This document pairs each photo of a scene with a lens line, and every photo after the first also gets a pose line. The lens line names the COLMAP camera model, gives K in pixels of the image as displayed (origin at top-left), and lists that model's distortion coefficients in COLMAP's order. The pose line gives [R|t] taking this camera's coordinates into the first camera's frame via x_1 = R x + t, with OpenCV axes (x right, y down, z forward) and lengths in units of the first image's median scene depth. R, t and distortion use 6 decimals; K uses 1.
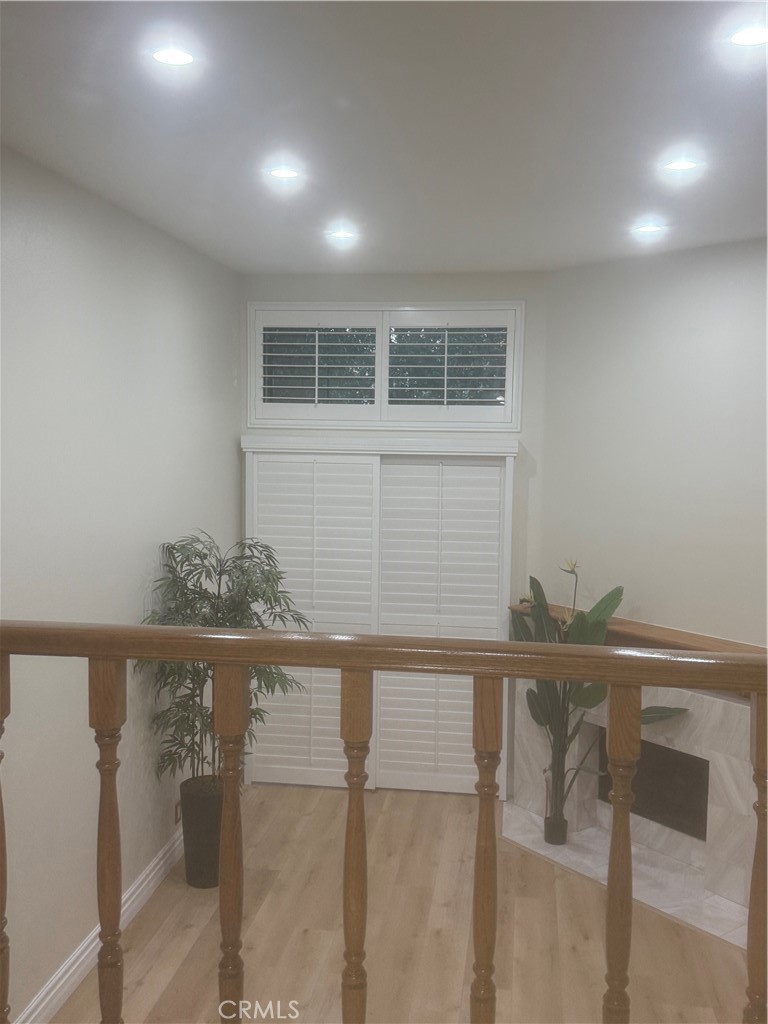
lens RADIAL K [[988.2, 0, 379.5], [0, 988.2, 514.3], [0, 0, 1]] dist [0.187368, -0.372440]
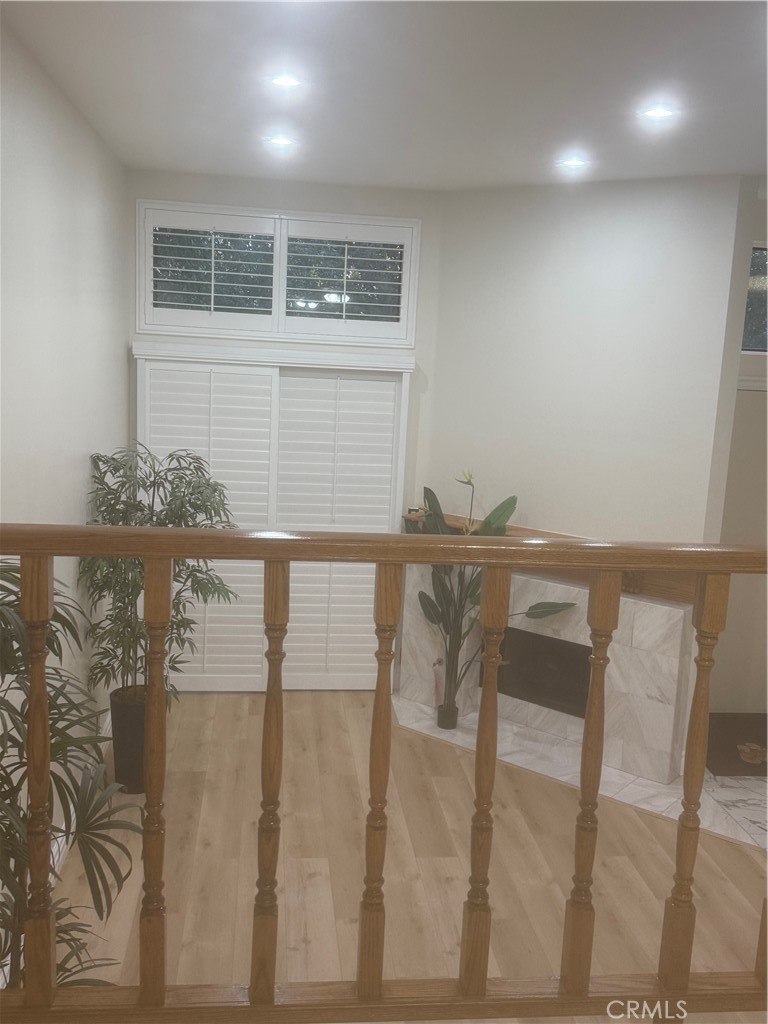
lens RADIAL K [[988.2, 0, 379.5], [0, 988.2, 514.3], [0, 0, 1]] dist [0.187368, -0.372440]
pose [[0.967363, -0.009572, 0.253215, -0.163612], [-0.013750, 0.995831, 0.090175, -0.003543], [-0.253022, -0.090714, 0.963198, -0.010606]]
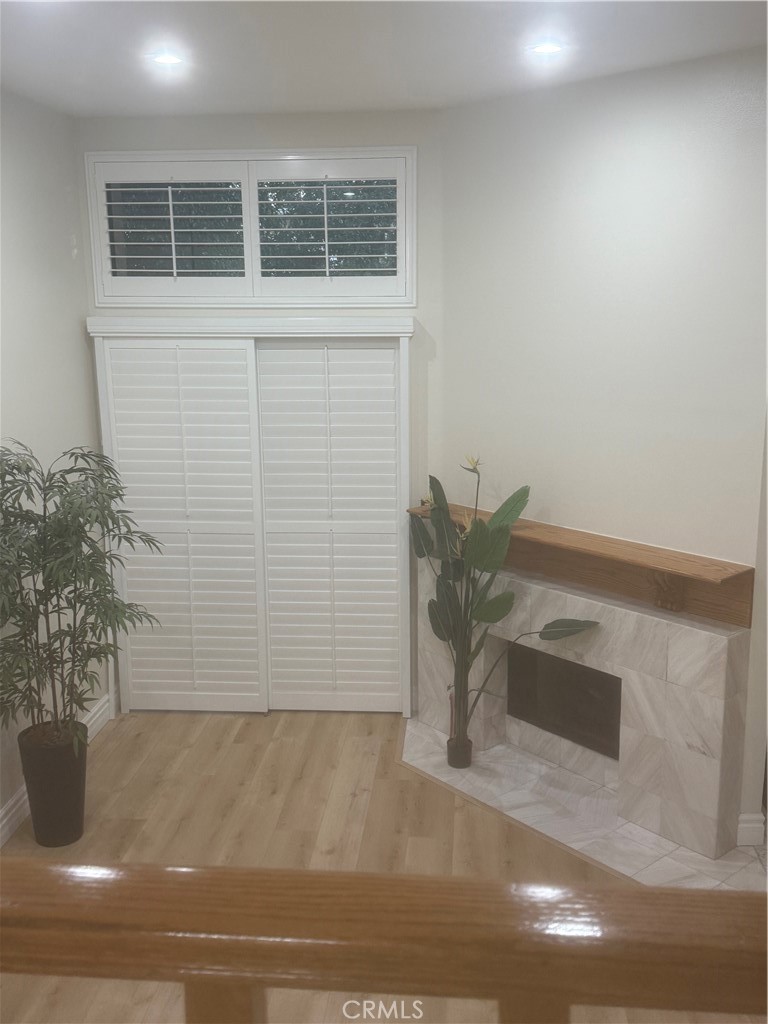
lens RADIAL K [[993.2, 0, 384.0], [0, 993.2, 512.0], [0, 0, 1]] dist [0.186448, -0.381457]
pose [[0.998095, -0.035346, 0.050565, 0.065874], [0.028677, 0.991486, 0.127020, -0.018412], [-0.054624, -0.125328, 0.990610, 0.125739]]
